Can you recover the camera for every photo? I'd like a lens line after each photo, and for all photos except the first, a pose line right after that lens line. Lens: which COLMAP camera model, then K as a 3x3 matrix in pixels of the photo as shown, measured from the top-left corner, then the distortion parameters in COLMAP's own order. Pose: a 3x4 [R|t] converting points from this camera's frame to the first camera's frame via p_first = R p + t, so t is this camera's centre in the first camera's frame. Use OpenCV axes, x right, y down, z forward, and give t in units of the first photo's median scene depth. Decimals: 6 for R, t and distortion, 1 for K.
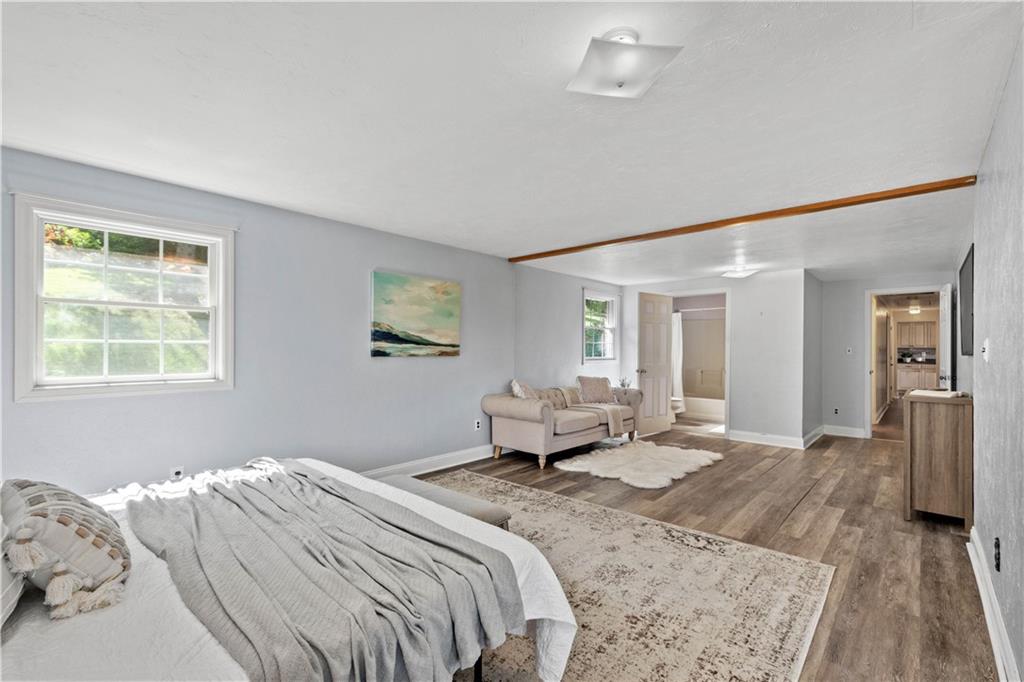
lens RADIAL K [[450.2, 0, 508.3], [0, 450.2, 346.1], [0, 0, 1]] dist [0.004702, -0.000361]
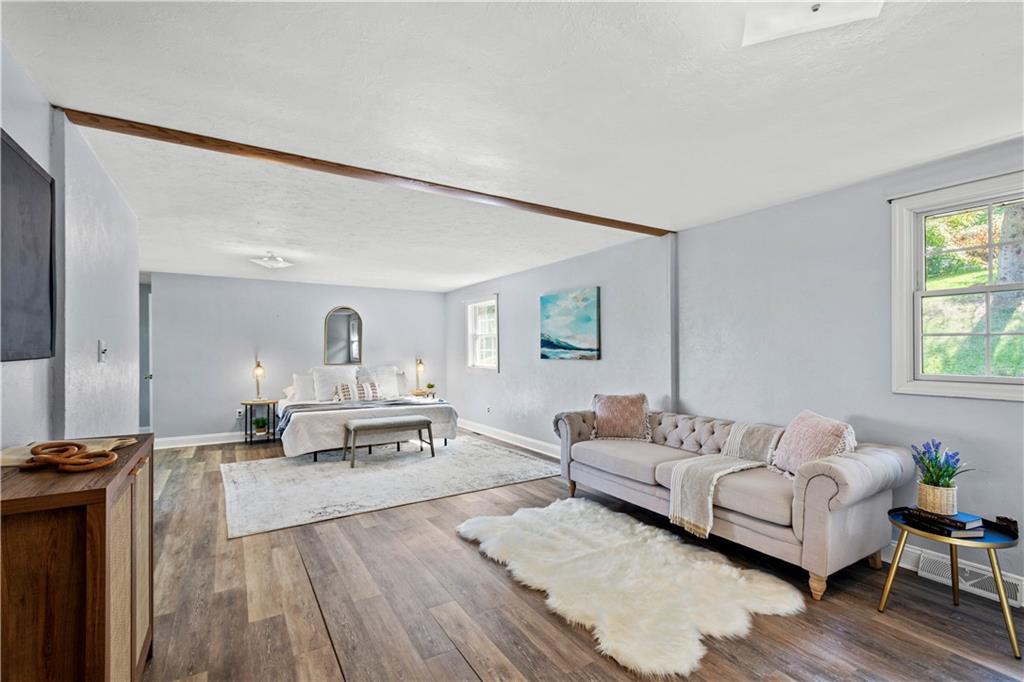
lens RADIAL K [[450.2, 0, 510.9], [0, 450.2, 347.7], [0, 0, 1]] dist [0.004702, -0.000361]
pose [[-0.260936, -0.014822, -0.965242, 1.051135], [0.002744, 0.999867, -0.016096, 0.011875], [0.965352, -0.006849, -0.260861, 1.268826]]
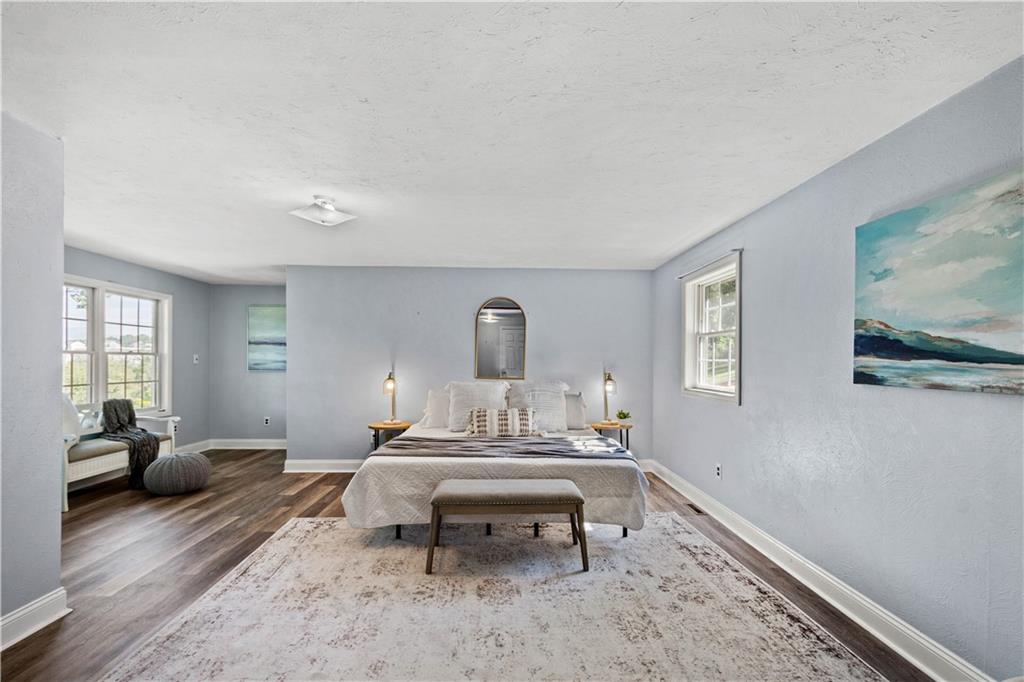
lens RADIAL K [[450.2, 0, 511.5], [0, 450.2, 367.9], [0, 0, 1]] dist [0.004702, -0.000361]
pose [[-0.706982, 0.000140, -0.707232, 0.381632], [-0.011122, 0.999874, 0.011315, 0.002996], [0.707144, 0.015865, -0.706891, 1.091453]]
